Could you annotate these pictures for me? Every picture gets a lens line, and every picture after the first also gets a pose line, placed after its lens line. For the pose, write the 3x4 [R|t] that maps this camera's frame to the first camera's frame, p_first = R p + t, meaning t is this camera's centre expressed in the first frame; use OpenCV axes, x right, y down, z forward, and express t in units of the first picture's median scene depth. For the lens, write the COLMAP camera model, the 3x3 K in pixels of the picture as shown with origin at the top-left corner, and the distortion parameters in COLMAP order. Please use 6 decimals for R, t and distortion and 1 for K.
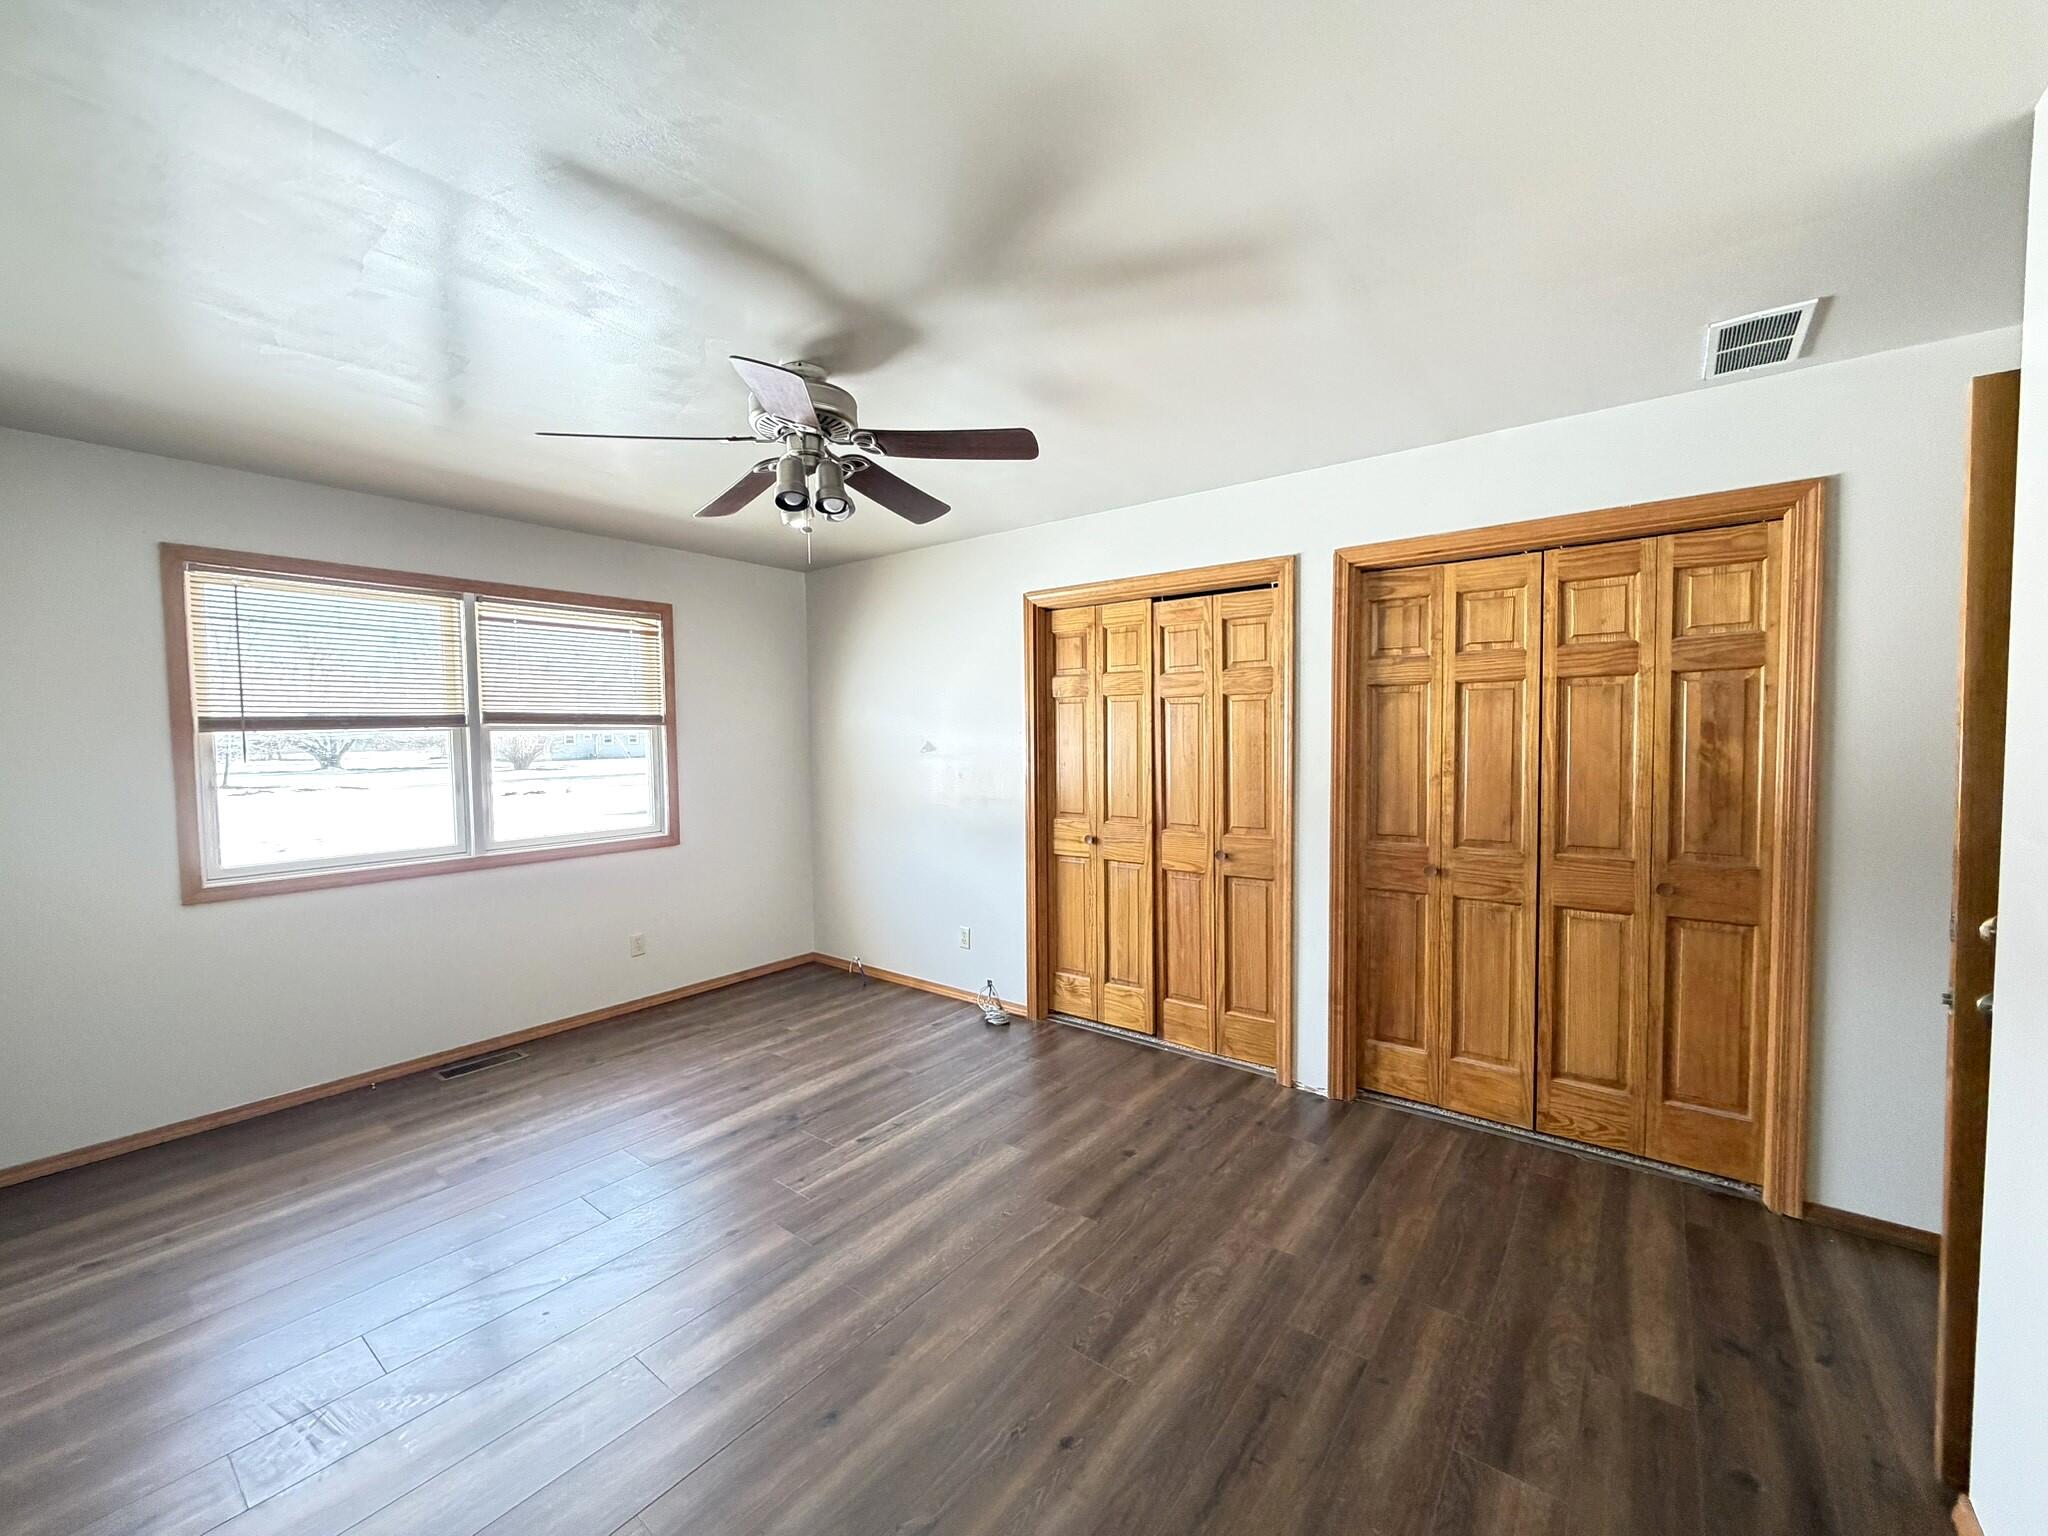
lens RADIAL K [[815.8, 0, 1014.6], [0, 815.8, 768.9], [0, 0, 1]] dist [-0.001079, -0.000421]
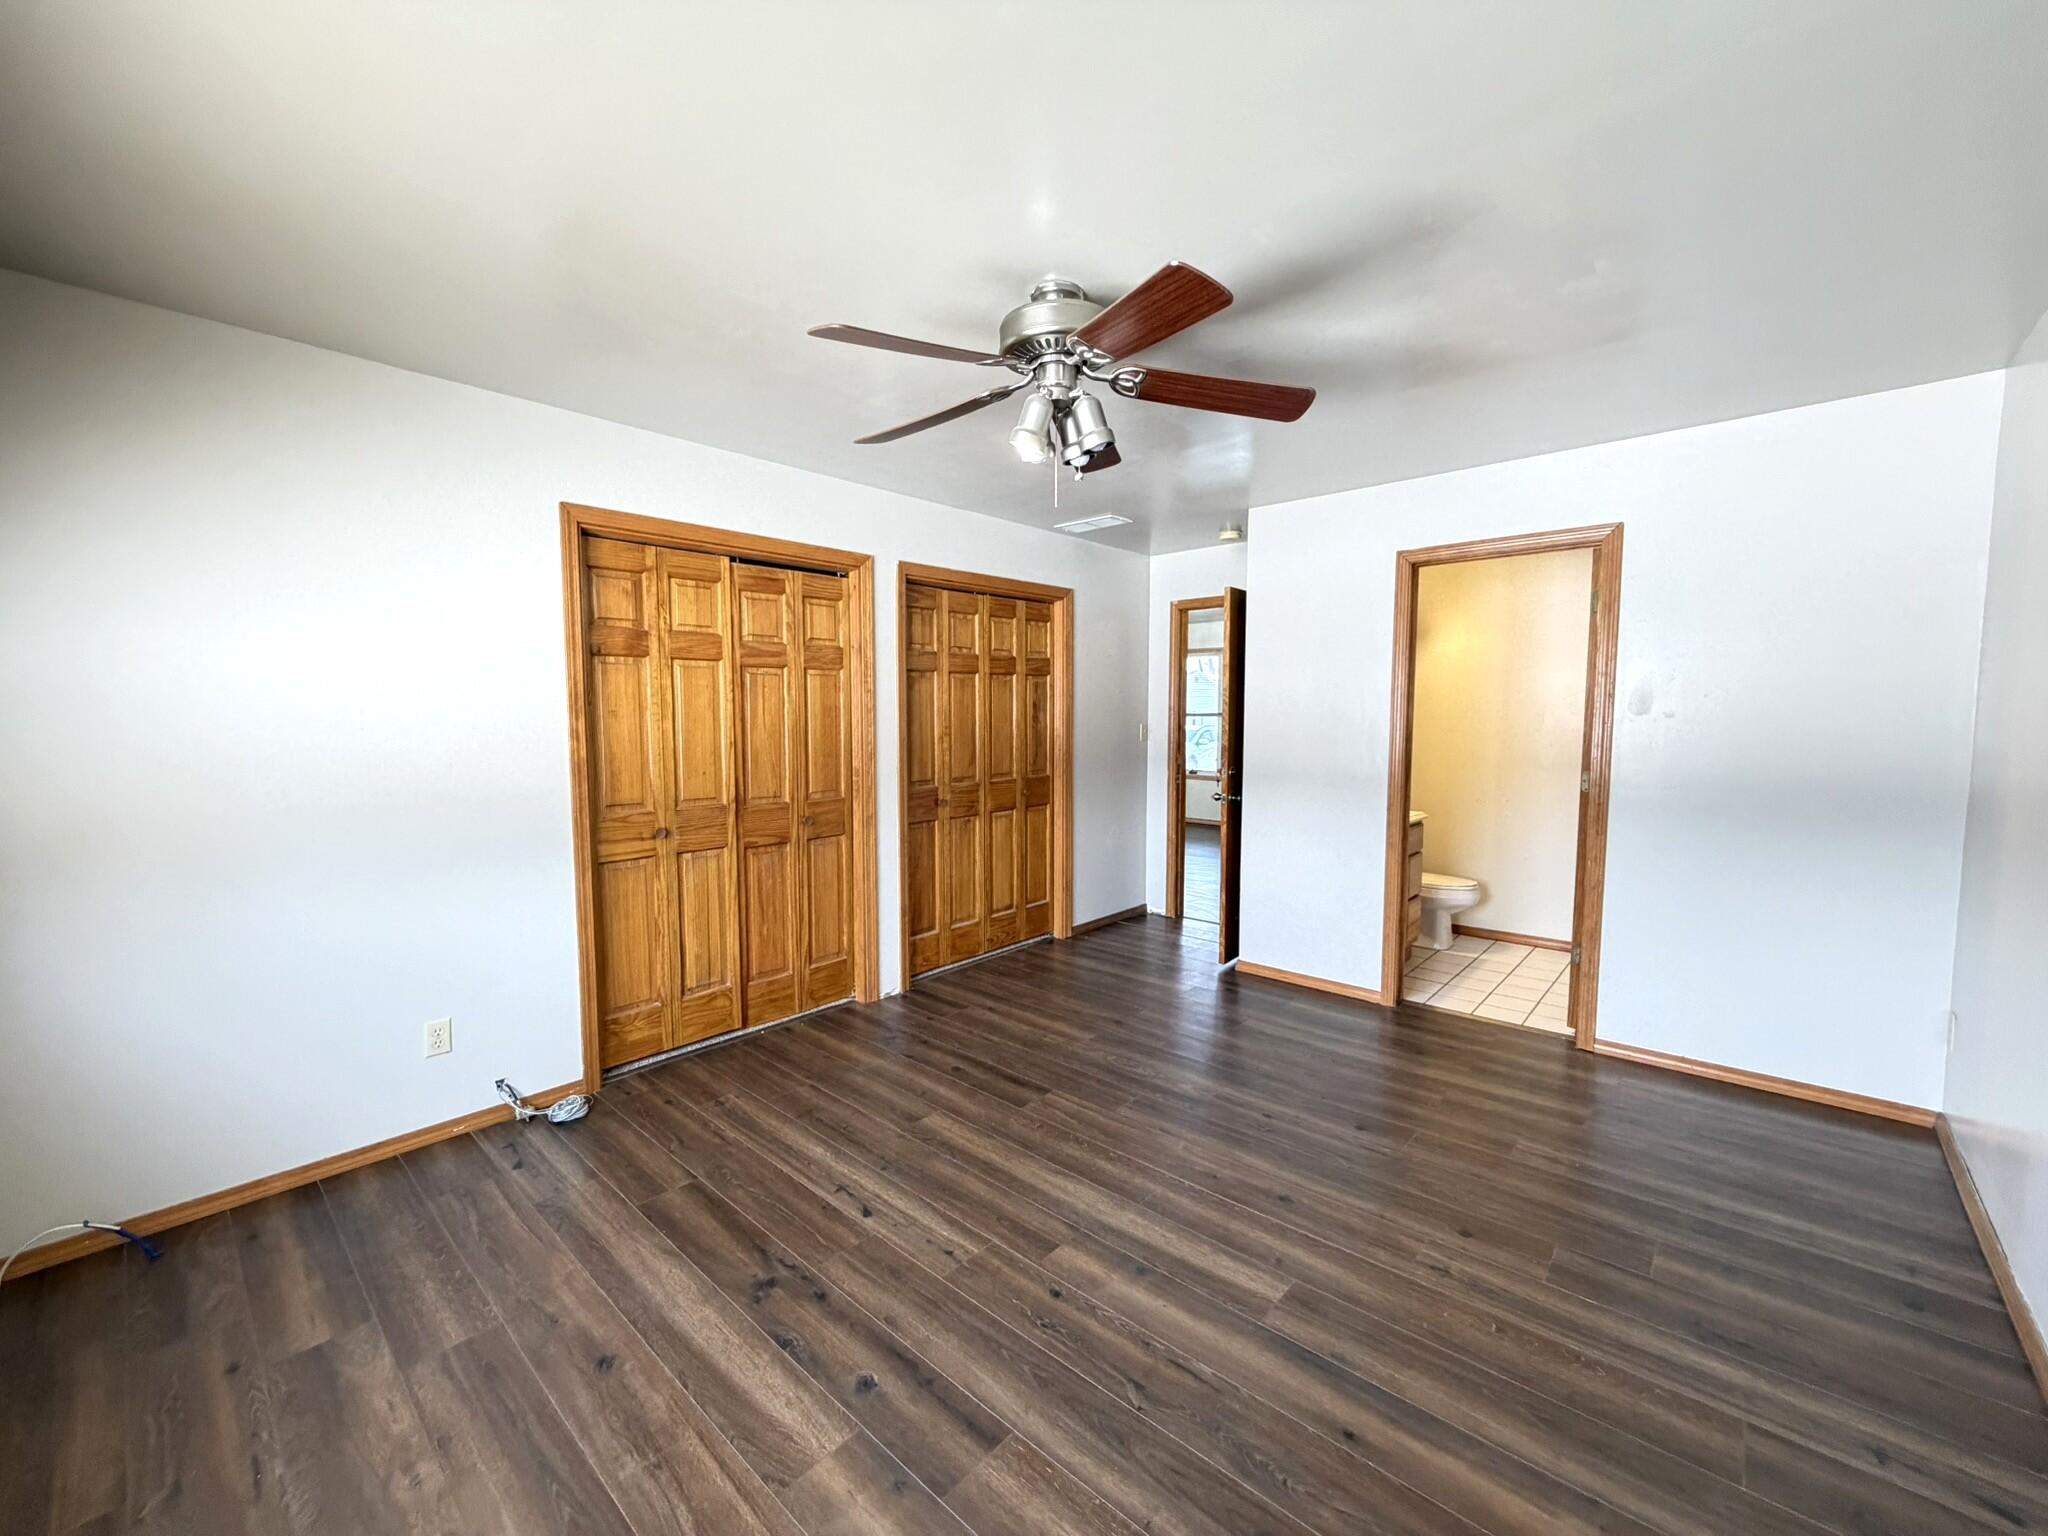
lens RADIAL K [[815.8, 0, 1014.6], [0, 815.8, 768.9], [0, 0, 1]] dist [-0.001079, -0.000421]
pose [[0.078538, -0.060920, 0.995048, -0.738075], [0.044036, 0.997369, 0.057587, -0.009526], [-0.995938, 0.039296, 0.081014, 0.617281]]
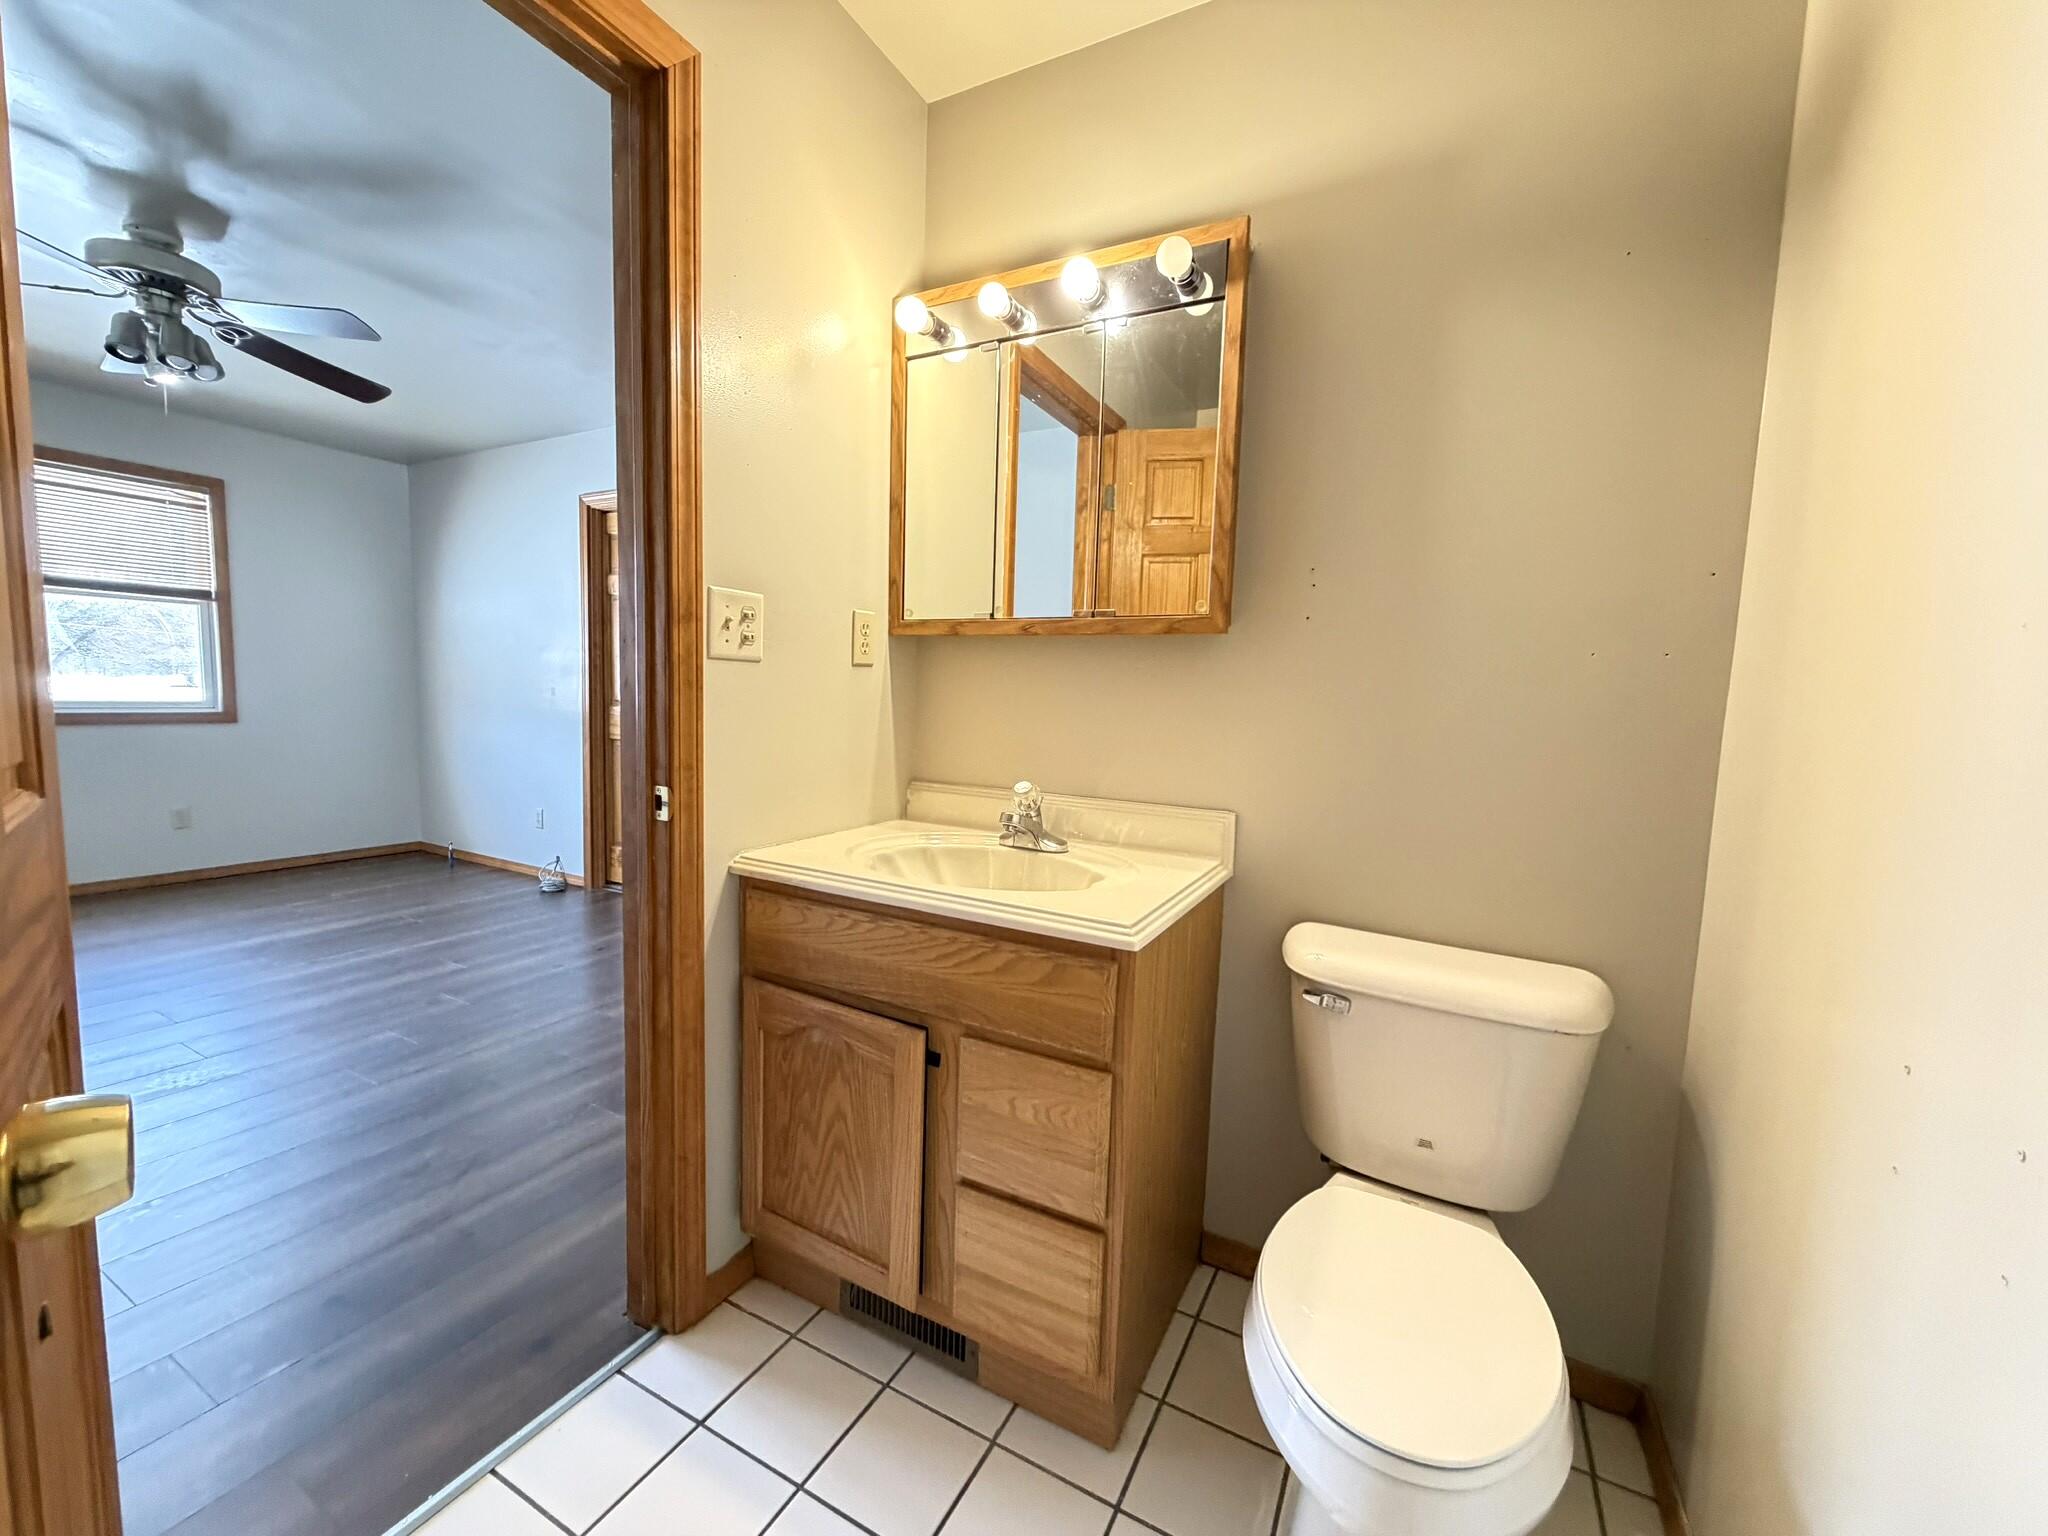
lens RADIAL K [[815.8, 0, 1014.6], [0, 815.8, 768.9], [0, 0, 1]] dist [-0.001079, -0.000421]
pose [[0.984505, 0.028420, 0.173037, 0.433451], [-0.036331, 0.998426, 0.042724, 0.086240], [-0.171551, -0.048349, 0.983988, -0.191220]]
